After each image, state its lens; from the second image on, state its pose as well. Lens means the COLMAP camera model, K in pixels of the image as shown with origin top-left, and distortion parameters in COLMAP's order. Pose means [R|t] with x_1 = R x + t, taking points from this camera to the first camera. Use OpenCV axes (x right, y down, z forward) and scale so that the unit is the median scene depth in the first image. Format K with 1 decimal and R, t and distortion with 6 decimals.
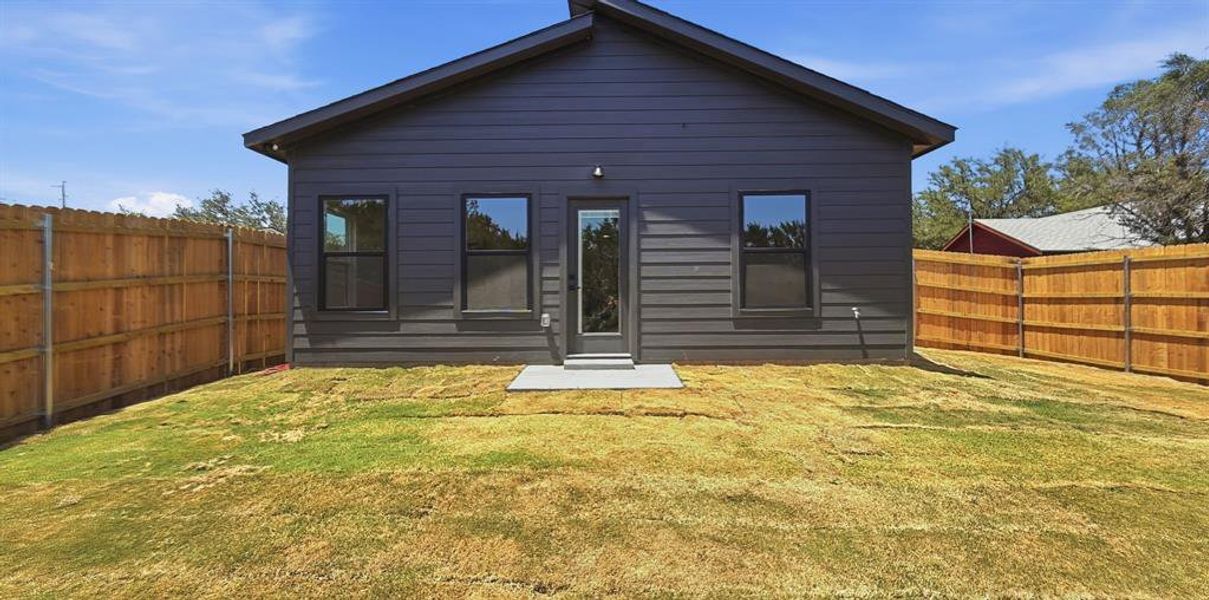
lens RADIAL K [[479.3, 0, 609.5], [0, 479.3, 300.1], [0, 0, 1]] dist [0.000190, 0.000194]
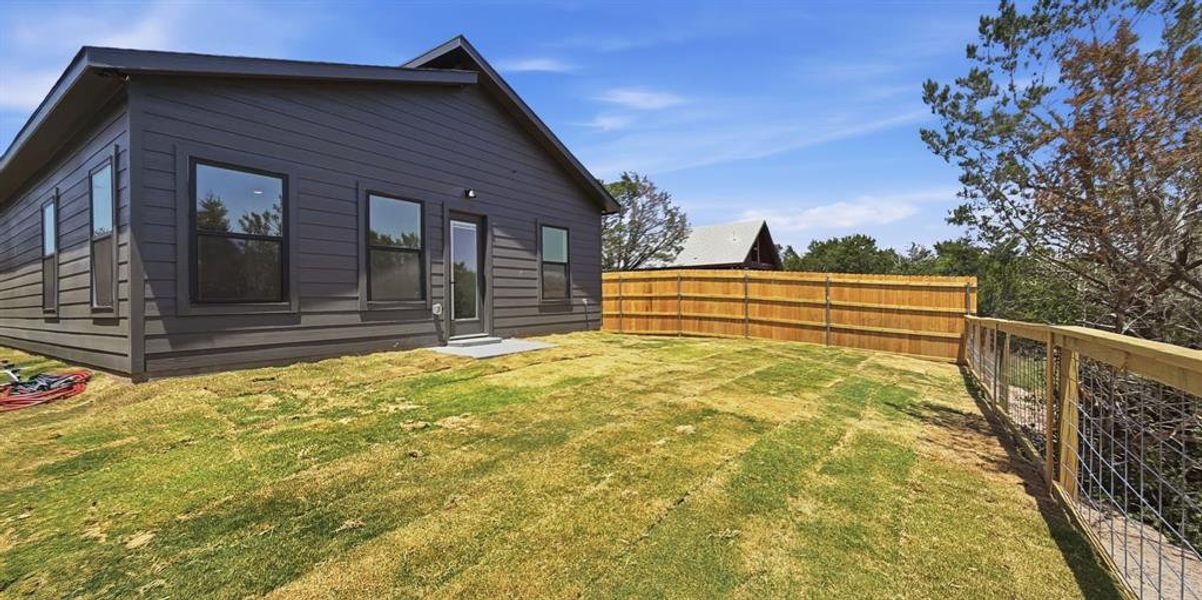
lens RADIAL K [[483.8, 0, 605.8], [0, 483.8, 295.4], [0, 0, 1]] dist [-0.001133, -0.000031]
pose [[0.544161, 0.005313, 0.838964, -0.901521], [0.014858, 0.999762, -0.015968, 0.032817], [-0.838849, 0.021155, 0.543952, -0.010531]]
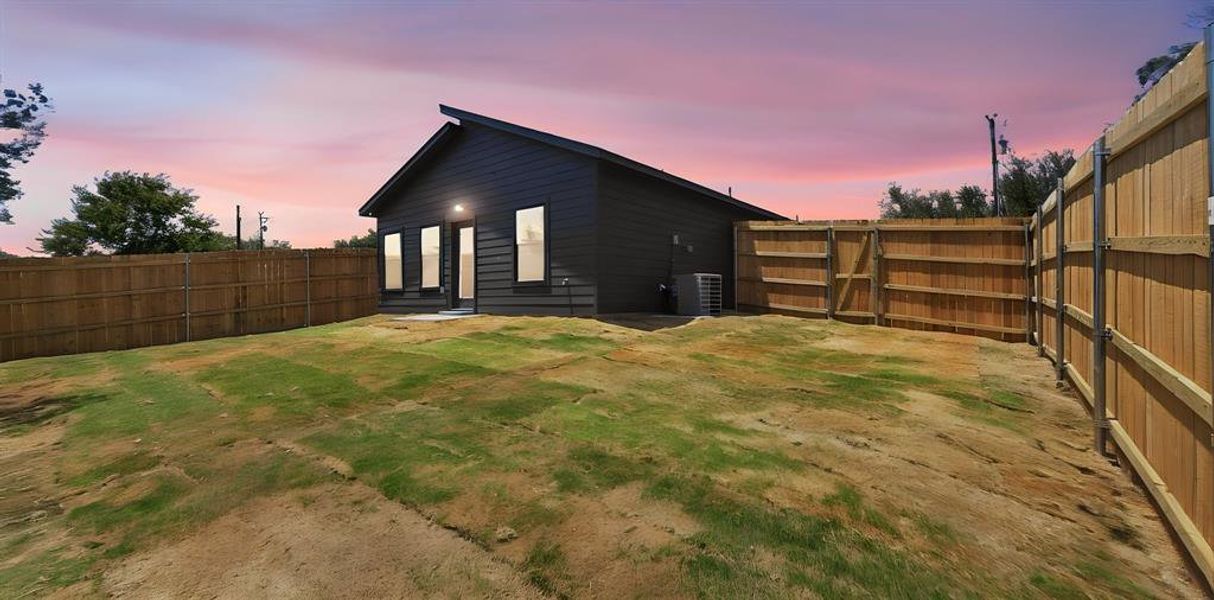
lens RADIAL K [[481.3, 0, 612.0], [0, 481.3, 300.1], [0, 0, 1]] dist [0.000190, 0.000194]
pose [[0.787540, -0.001983, -0.616260, 1.525046], [0.006871, 0.999961, 0.005563, 0.073378], [0.616225, -0.008615, 0.787523, -0.074349]]
